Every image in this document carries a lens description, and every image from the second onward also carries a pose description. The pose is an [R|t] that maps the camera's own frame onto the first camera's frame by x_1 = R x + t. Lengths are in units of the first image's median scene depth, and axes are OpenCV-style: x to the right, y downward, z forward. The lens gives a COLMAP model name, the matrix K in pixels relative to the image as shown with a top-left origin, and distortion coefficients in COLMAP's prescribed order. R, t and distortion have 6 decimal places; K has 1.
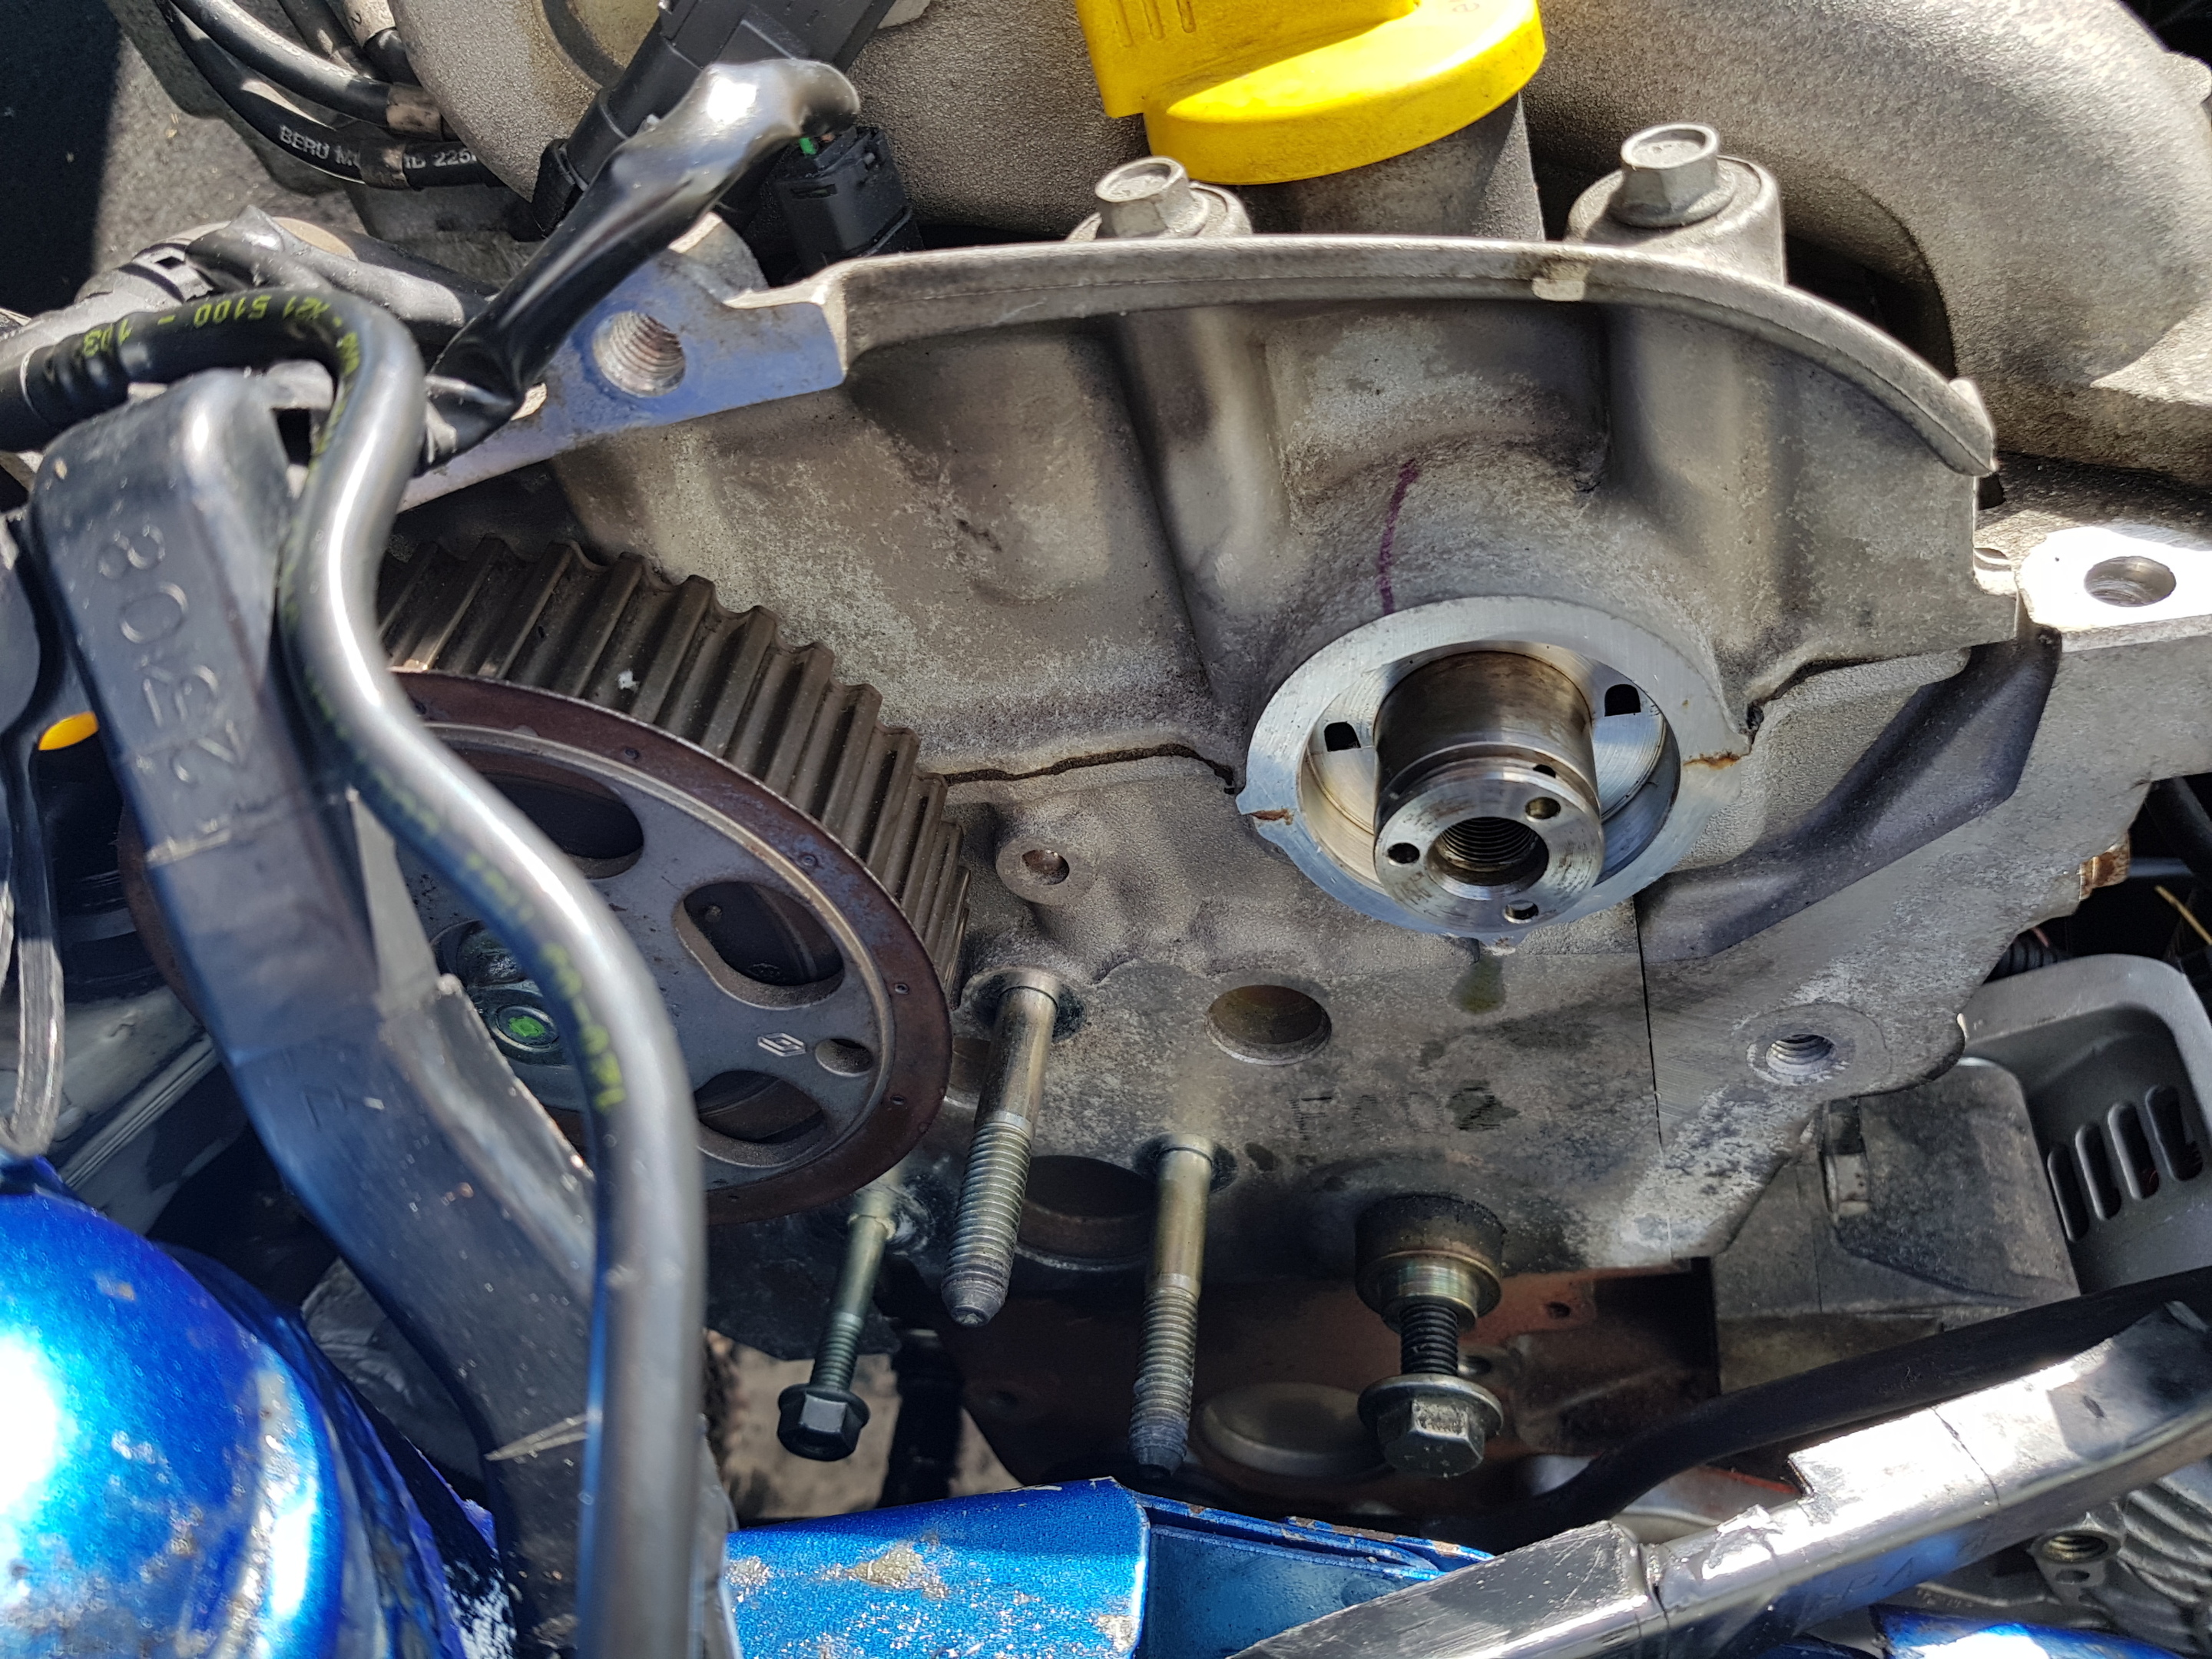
lens RADIAL K [[1713.4, 0, 1106.0], [0, 1713.4, 829.5], [0, 0, 1]] dist [-0.069664, 0.053645]
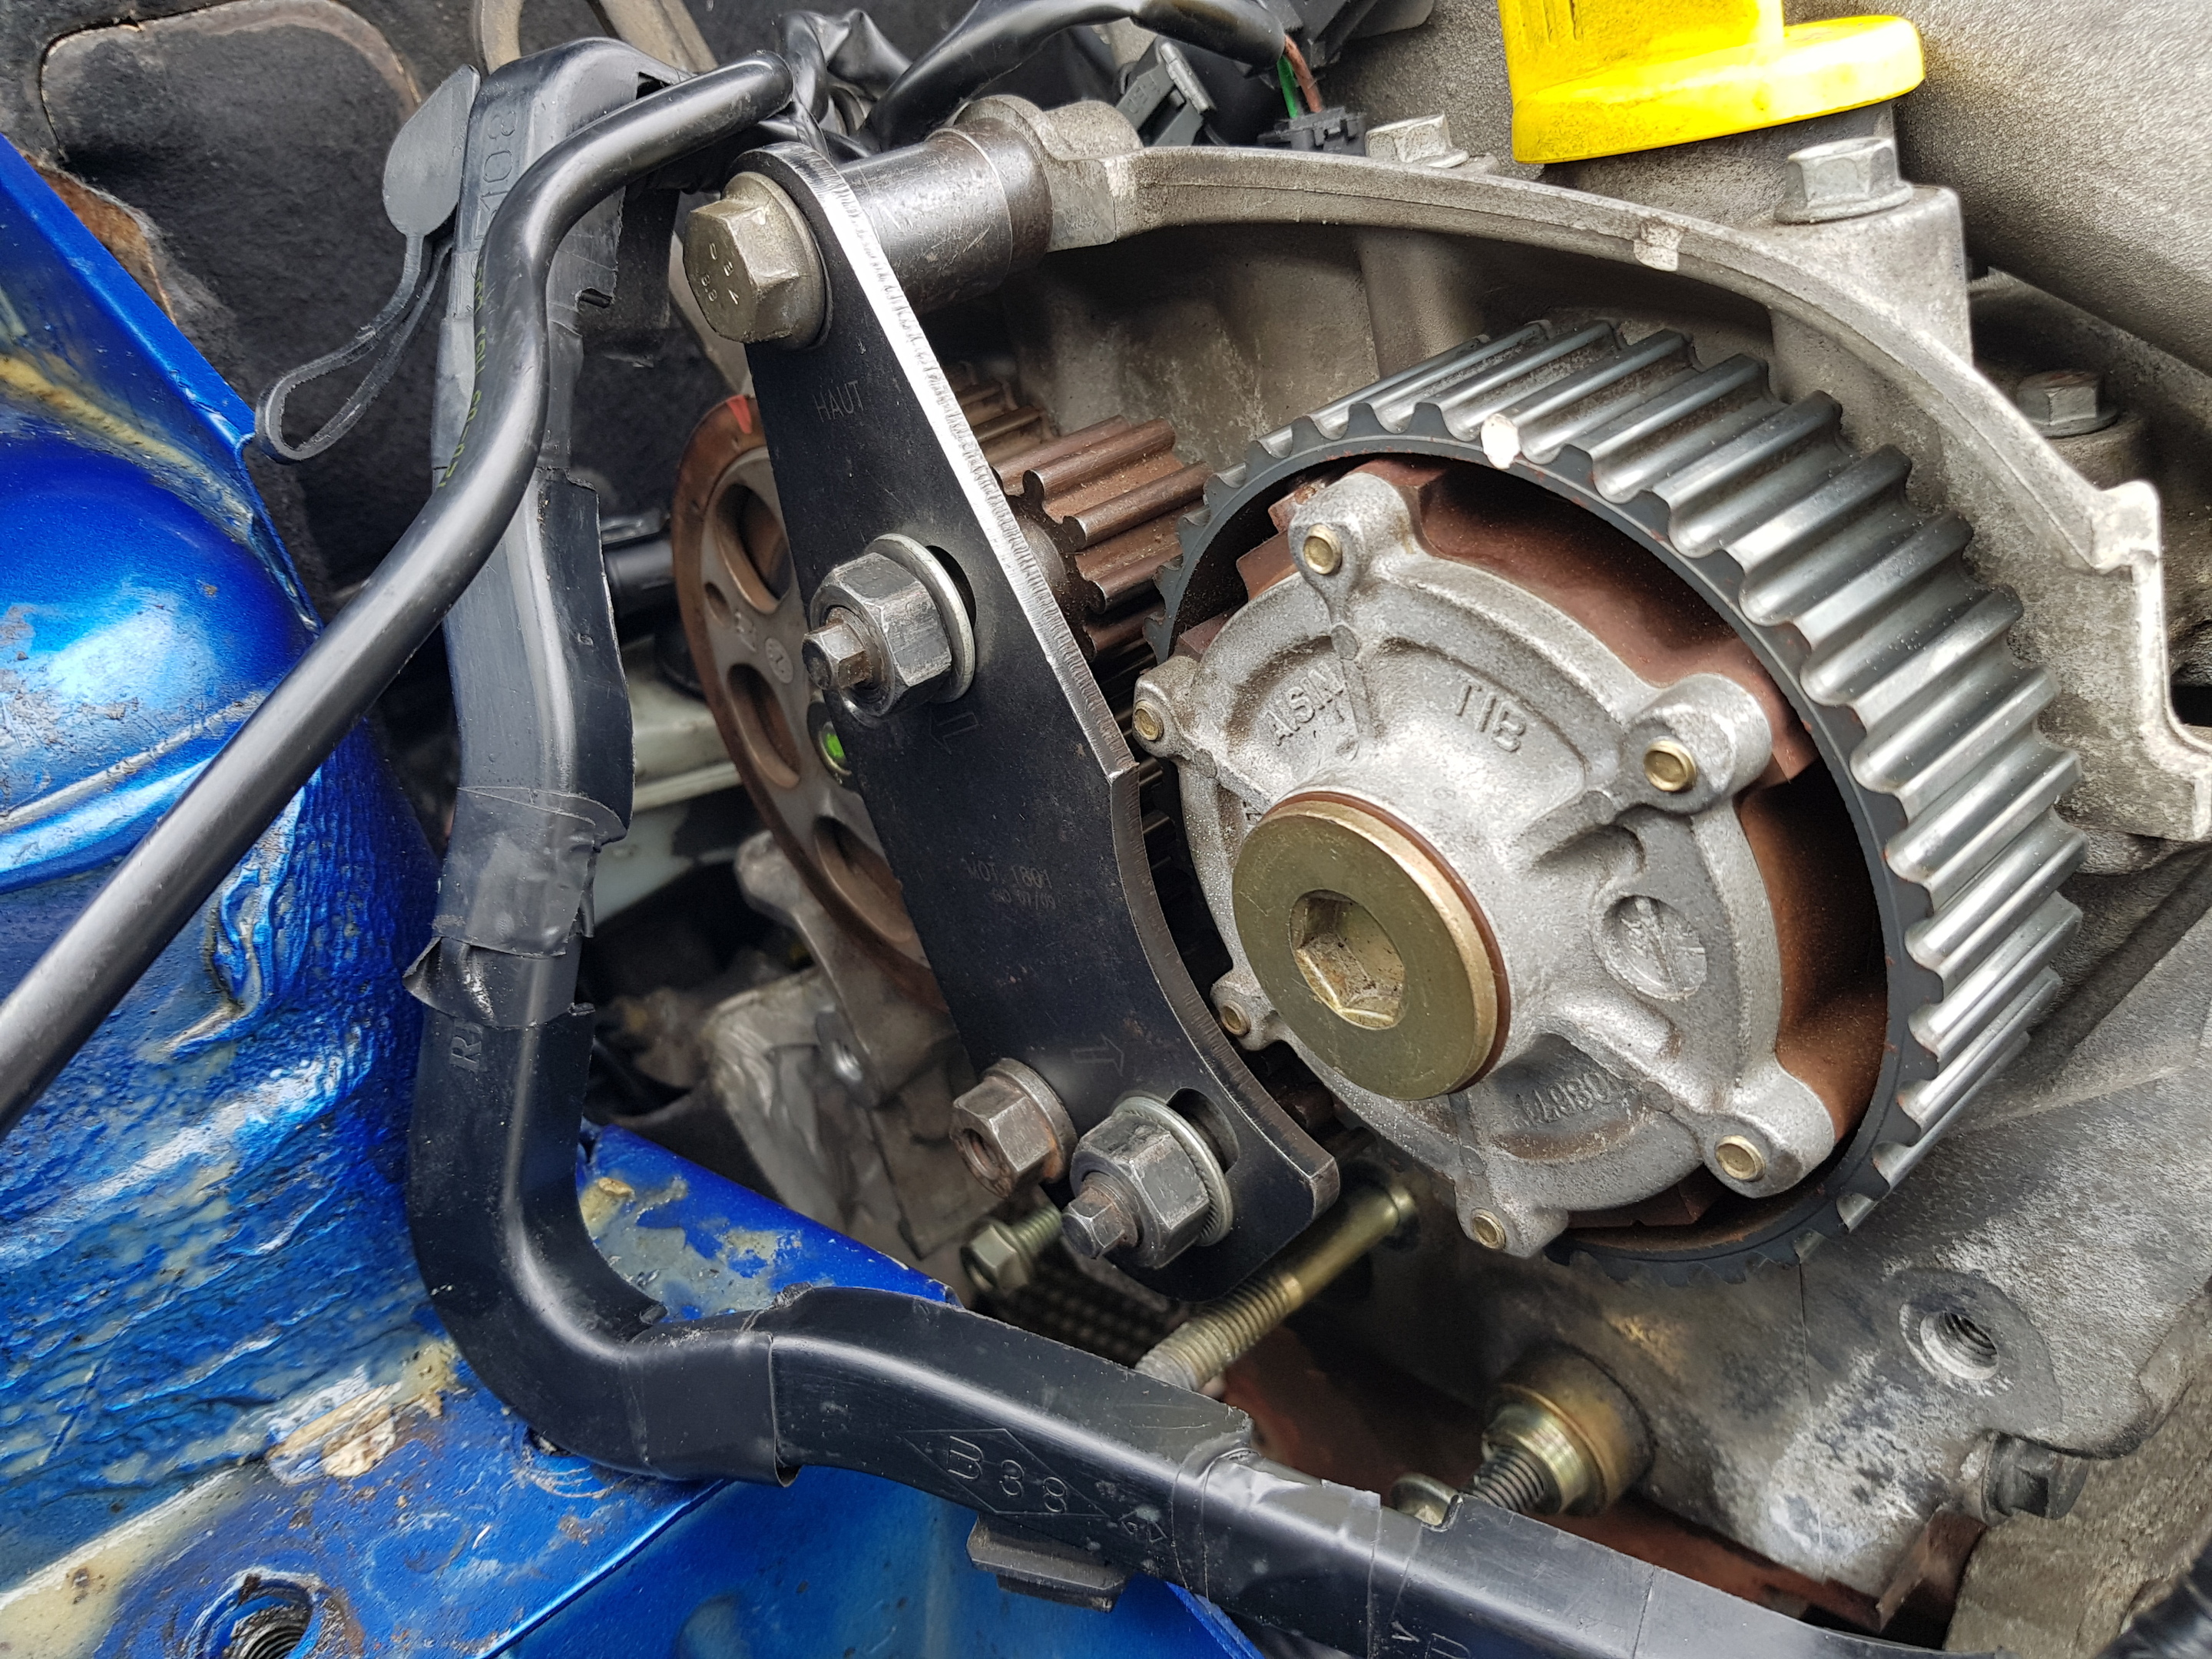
lens RADIAL K [[1713.4, 0, 1106.0], [0, 1713.4, 829.5], [0, 0, 1]] dist [-0.069664, 0.053645]
pose [[0.787131, 0.362107, -0.499303, 0.397765], [-0.418465, 0.908232, -0.001021, 0.078272], [0.453113, 0.209745, 0.866427, 0.039677]]
